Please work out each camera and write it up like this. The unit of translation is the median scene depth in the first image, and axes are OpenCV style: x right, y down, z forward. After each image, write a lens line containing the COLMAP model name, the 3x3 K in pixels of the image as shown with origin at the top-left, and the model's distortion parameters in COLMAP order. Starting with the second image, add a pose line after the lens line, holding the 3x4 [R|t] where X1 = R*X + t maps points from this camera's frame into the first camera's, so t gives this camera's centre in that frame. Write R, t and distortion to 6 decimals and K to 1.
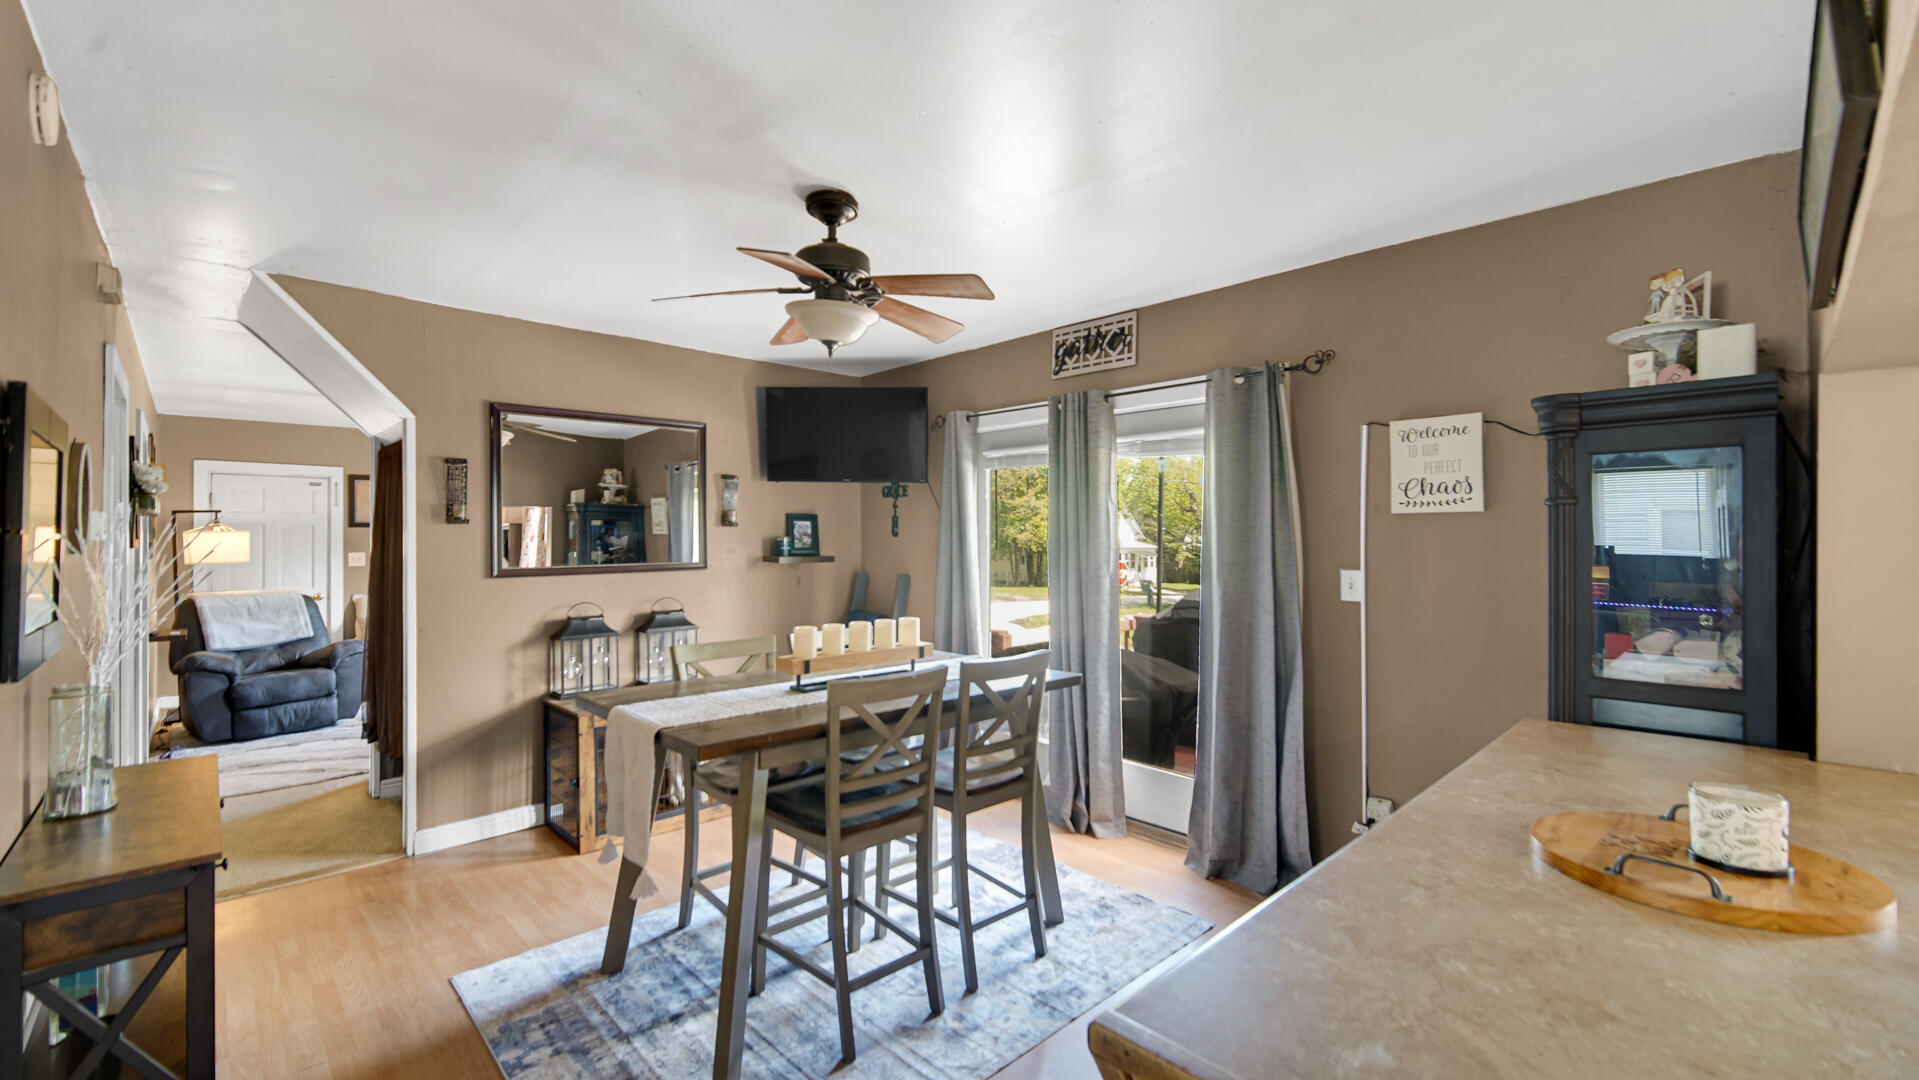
lens RADIAL K [[763.4, 0, 951.1], [0, 763.4, 537.0], [0, 0, 1]] dist [0.003376, -0.000712]
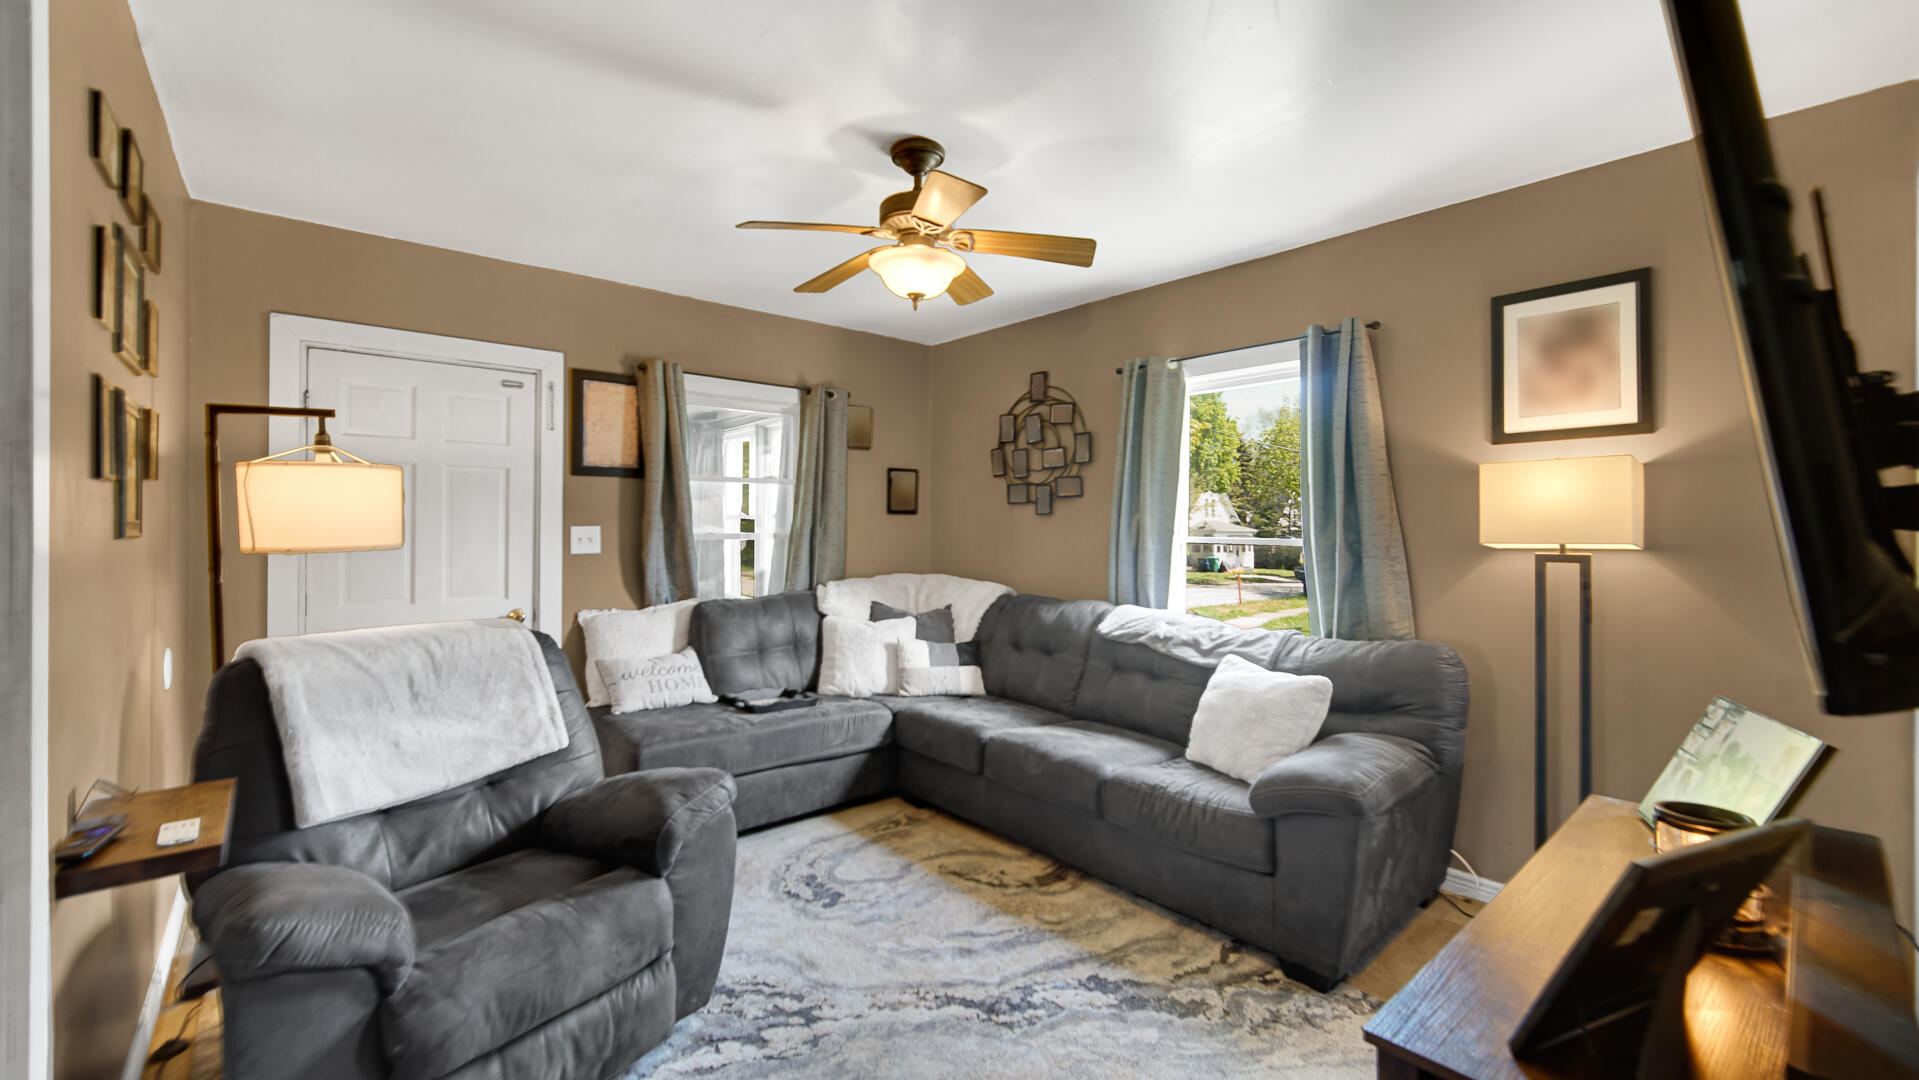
lens RADIAL K [[763.4, 0, 967.4], [0, 763.4, 531.0], [0, 0, 1]] dist [0.003376, -0.000712]
pose [[0.998541, 0.008743, -0.053290, -0.636724], [-0.008131, 0.999899, 0.011685, 0.018979], [0.053386, -0.011234, 0.998511, 0.655601]]
